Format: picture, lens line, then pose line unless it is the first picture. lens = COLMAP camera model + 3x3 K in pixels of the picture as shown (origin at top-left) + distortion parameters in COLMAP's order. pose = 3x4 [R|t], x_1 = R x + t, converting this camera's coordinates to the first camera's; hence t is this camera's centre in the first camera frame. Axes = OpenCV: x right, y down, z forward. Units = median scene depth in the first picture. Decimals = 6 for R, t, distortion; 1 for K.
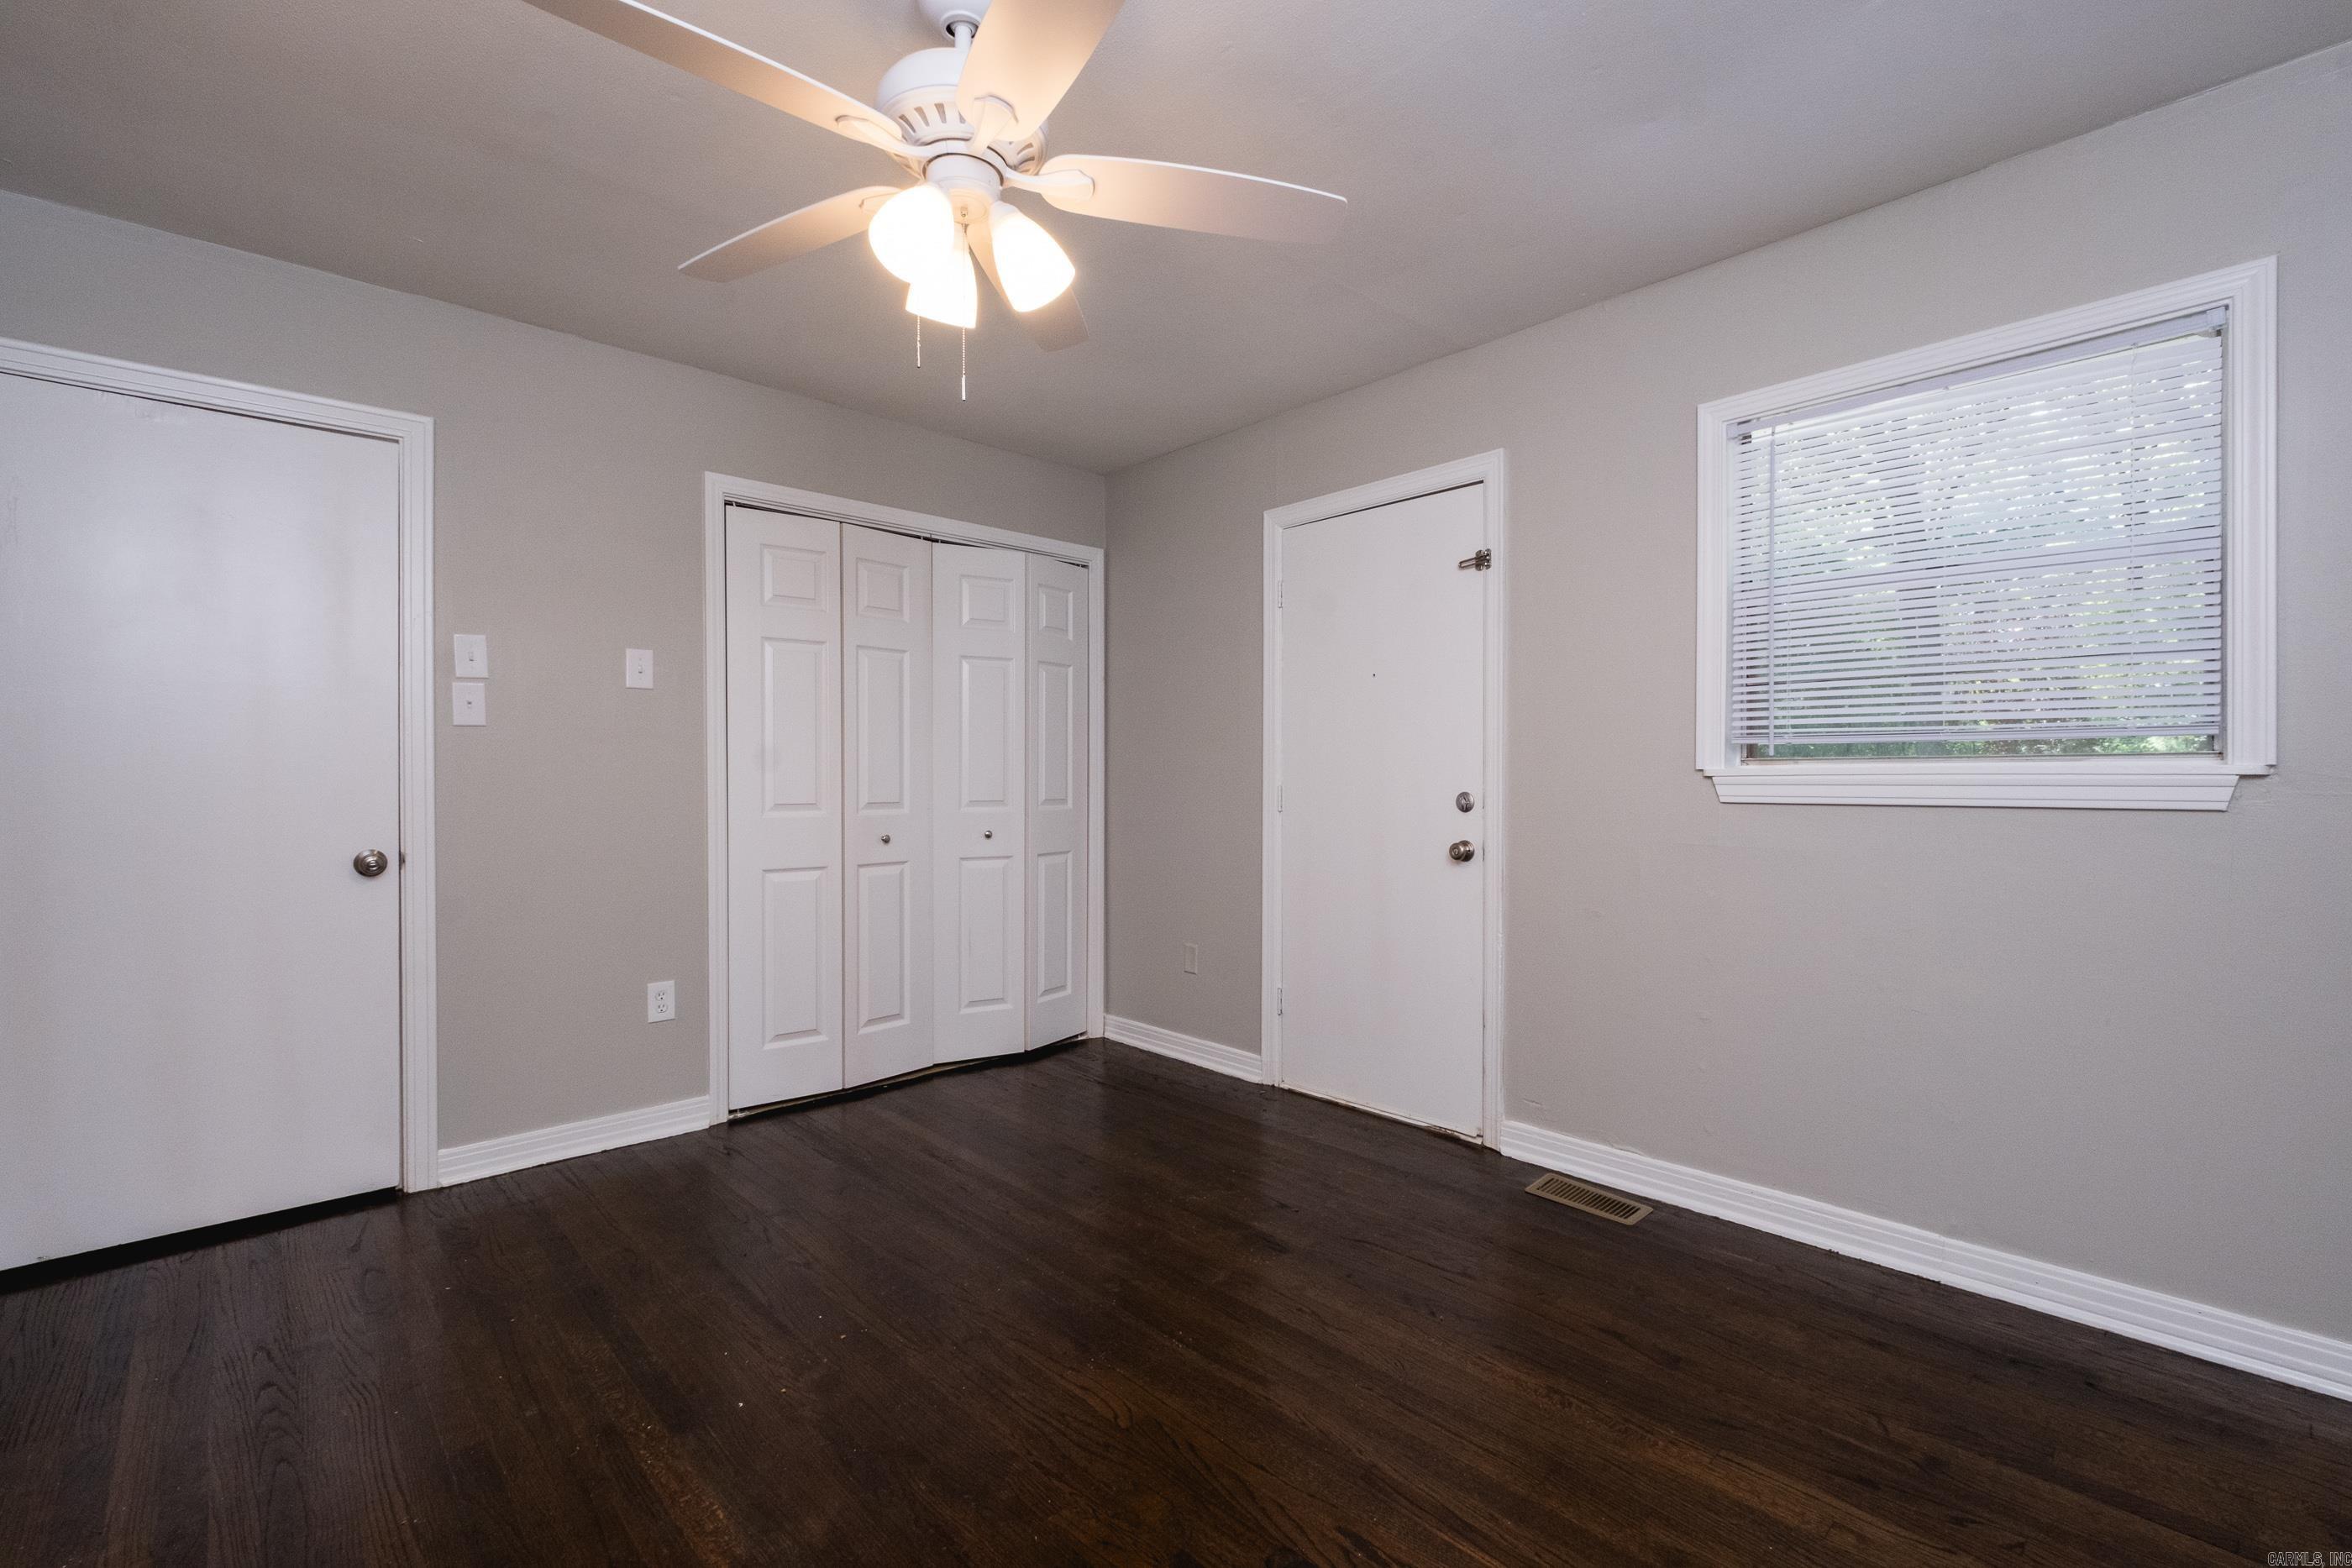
lens RADIAL K [[1025.5, 0, 1184.7], [0, 1025.5, 781.8], [0, 0, 1]] dist [0.006115, -0.005876]
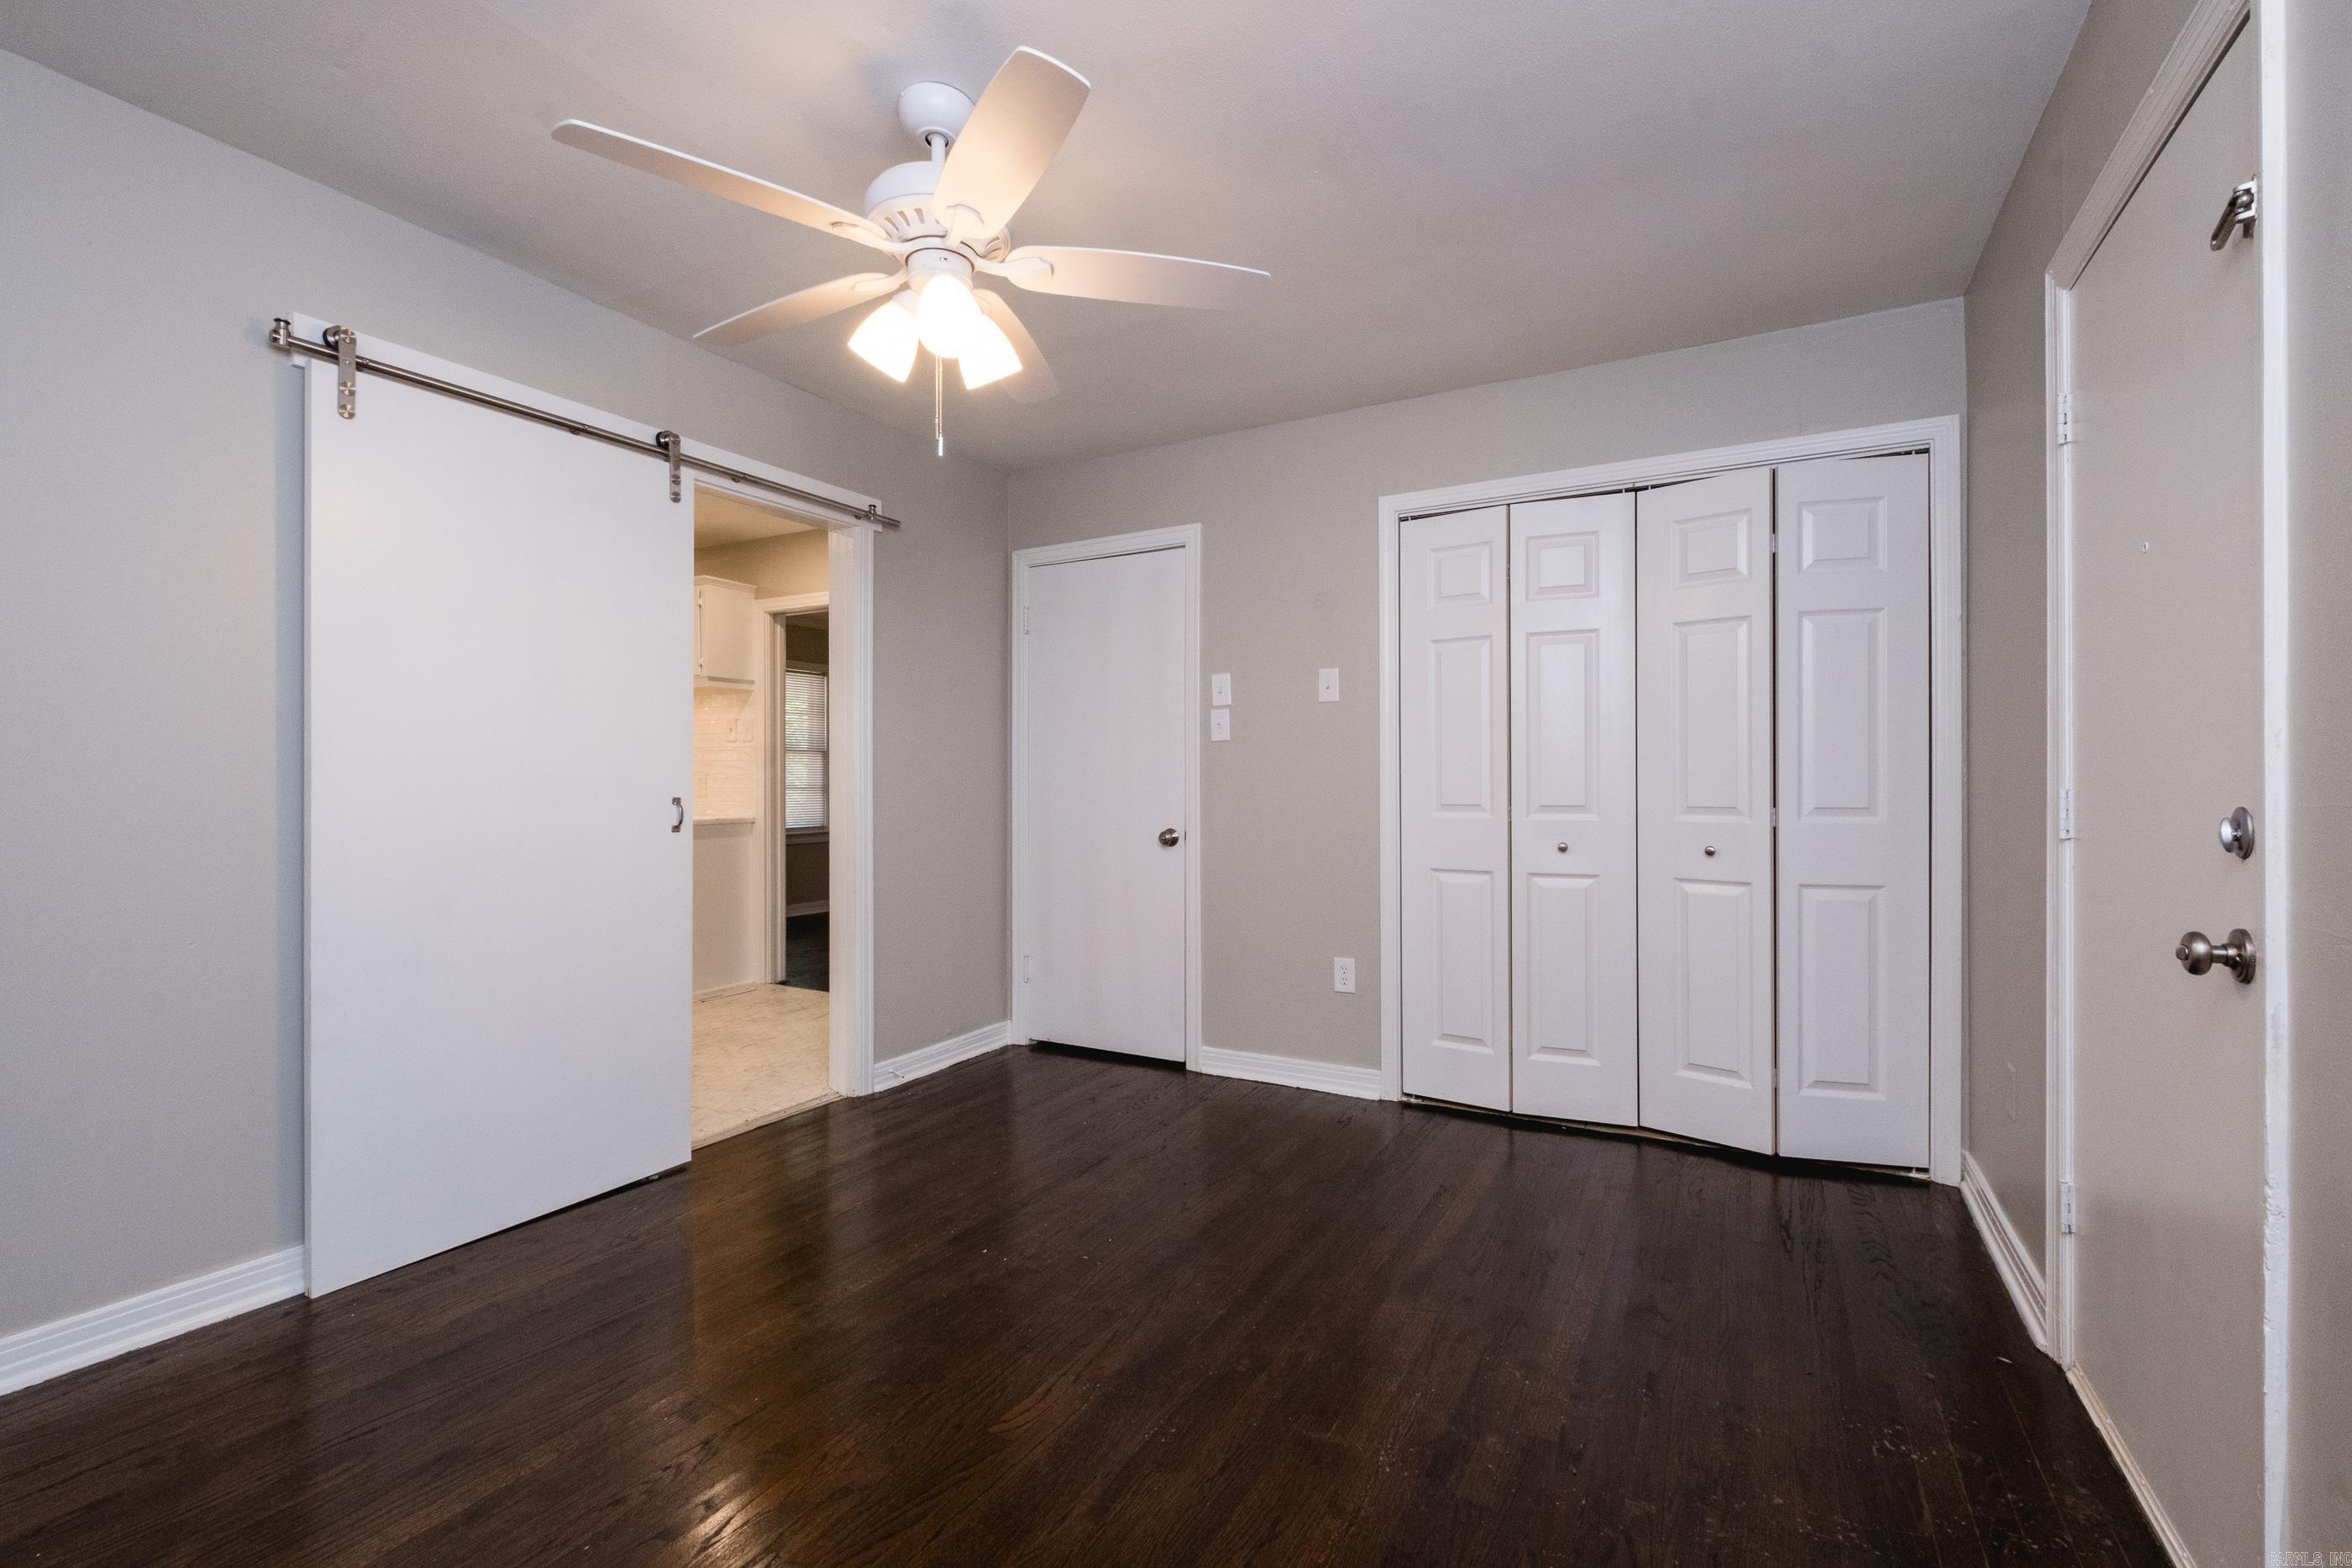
lens RADIAL K [[1025.5, 0, 1171.2], [0, 1025.5, 778.8], [0, 0, 1]] dist [0.006115, -0.005876]
pose [[0.288160, -0.002547, -0.957579, 0.537918], [0.001653, 0.999996, -0.002163, -0.001696], [0.957581, -0.000959, 0.288163, 0.498577]]
